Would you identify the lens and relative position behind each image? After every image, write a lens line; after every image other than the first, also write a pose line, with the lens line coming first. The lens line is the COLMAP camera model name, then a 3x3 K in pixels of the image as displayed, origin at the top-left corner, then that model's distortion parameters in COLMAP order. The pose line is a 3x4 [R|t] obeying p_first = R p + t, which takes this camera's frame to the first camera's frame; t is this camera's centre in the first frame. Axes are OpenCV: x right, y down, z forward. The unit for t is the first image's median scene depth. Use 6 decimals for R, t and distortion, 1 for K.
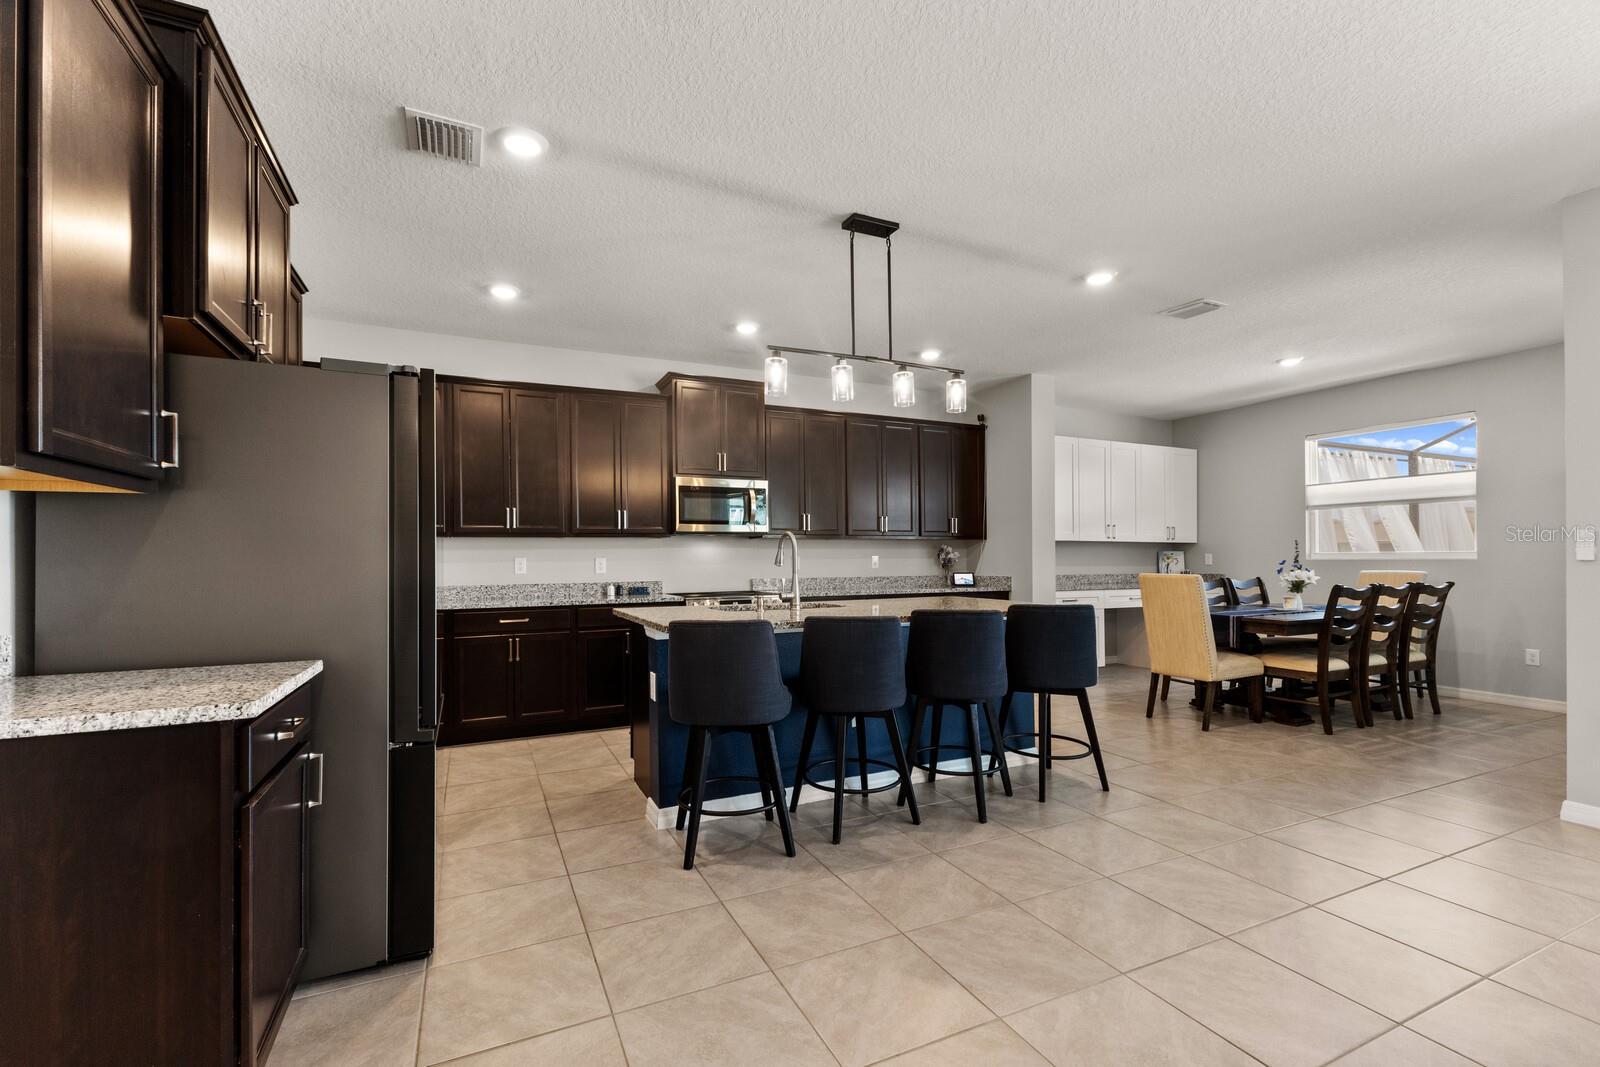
lens RADIAL K [[698.2, 0, 800.9], [0, 698.2, 554.5], [0, 0, 1]] dist [0.008498, 0.000831]
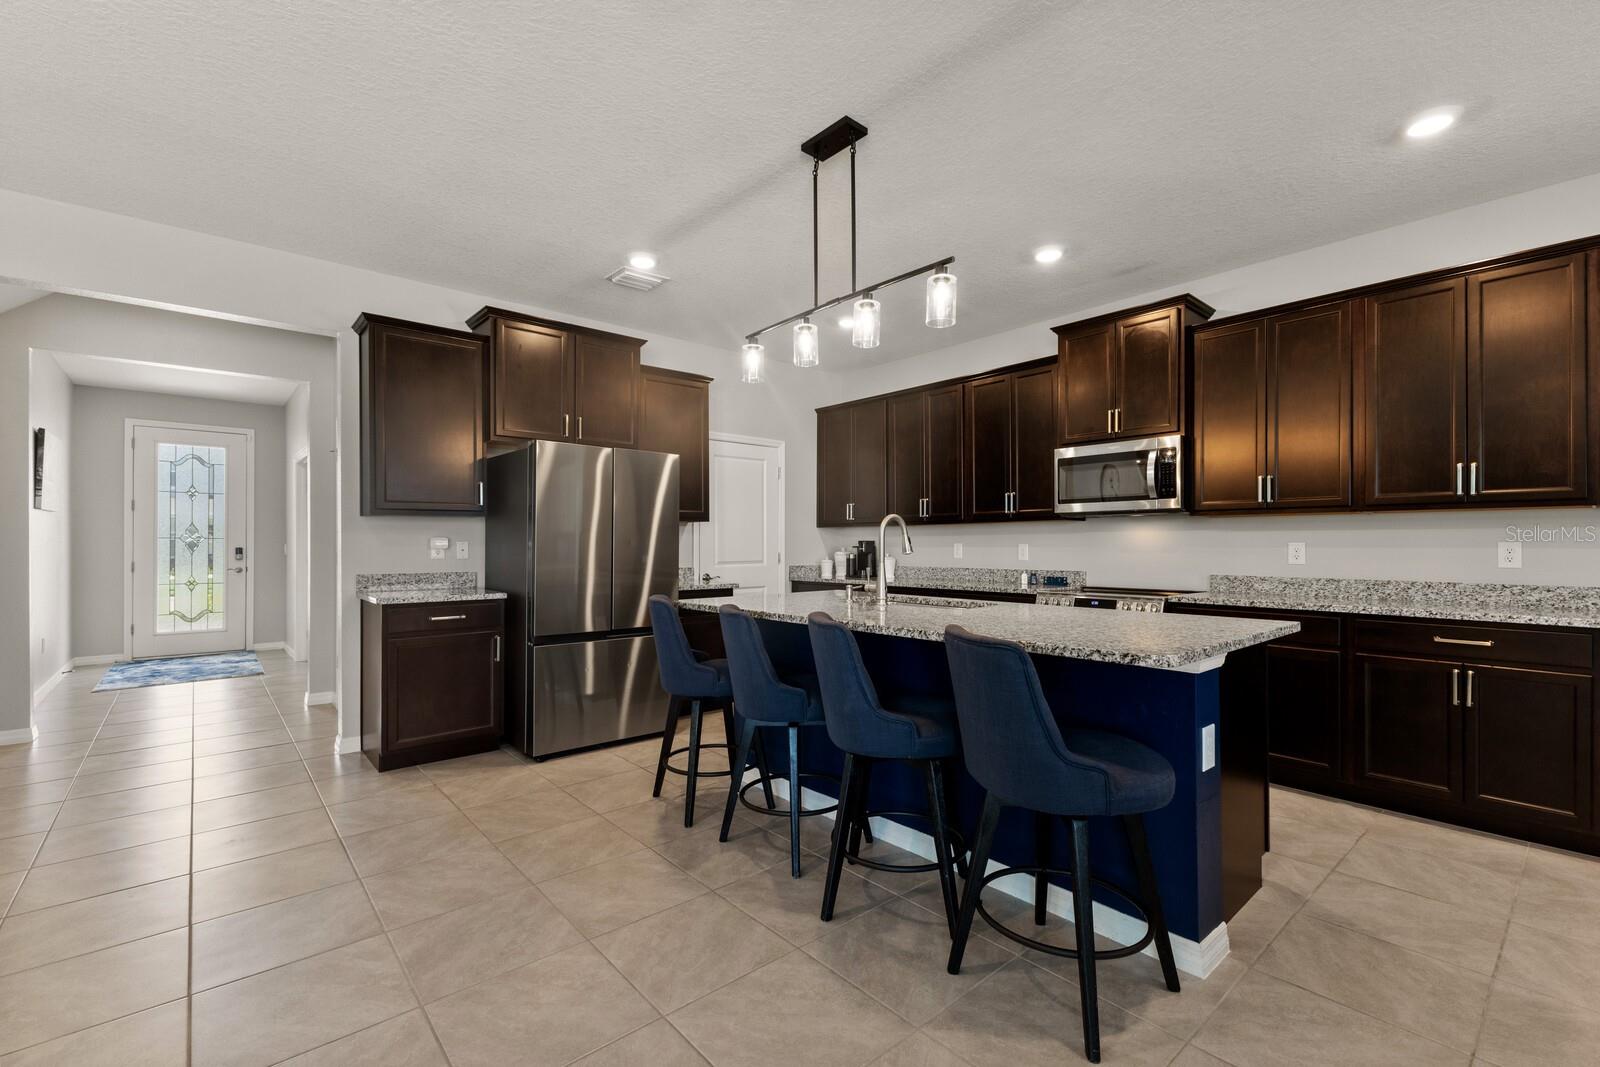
lens RADIAL K [[698.2, 0, 803.2], [0, 698.2, 541.3], [0, 0, 1]] dist [0.008498, 0.000831]
pose [[0.267848, 0.001559, -0.963460, 0.806625], [0.001973, 0.999996, 0.002167, -0.000965], [0.963459, -0.002481, 0.267844, 0.680693]]
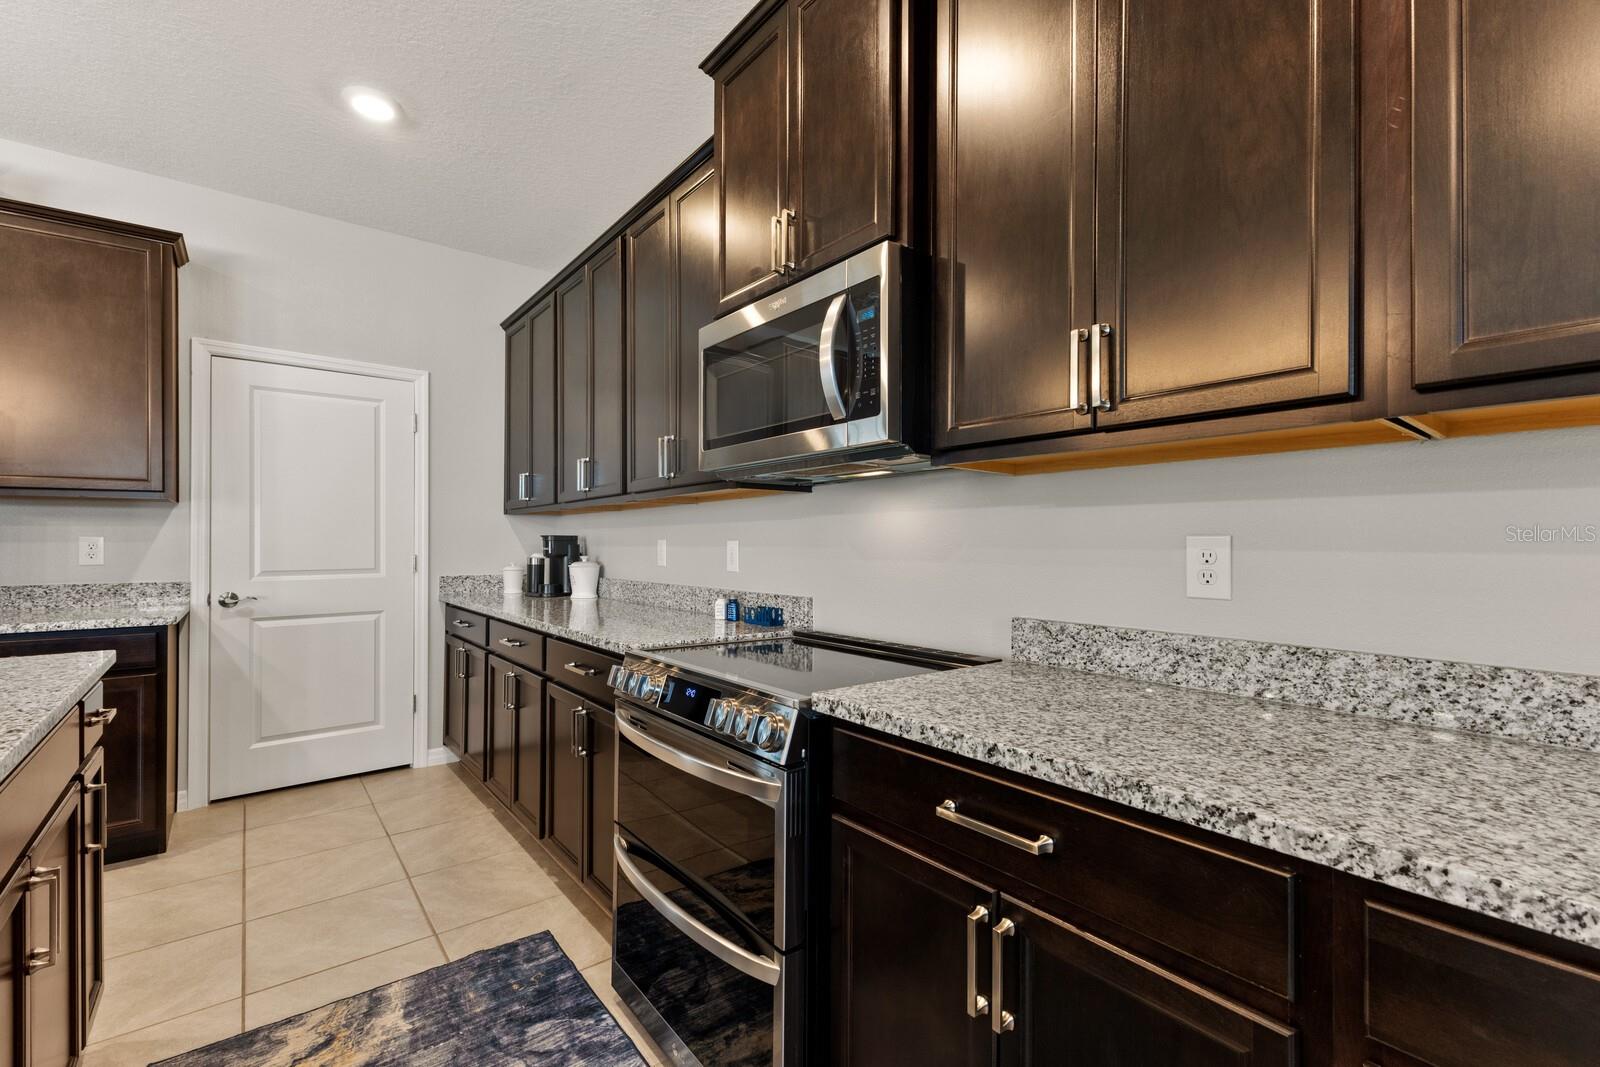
lens RADIAL K [[698.2, 0, 804.4], [0, 698.2, 535.9], [0, 0, 1]] dist [0.008498, 0.000831]
pose [[0.230317, -0.000767, -0.973115, 0.299508], [0.004074, 0.999992, 0.000176, 0.003831], [0.973107, -0.004006, 0.230318, 1.385401]]
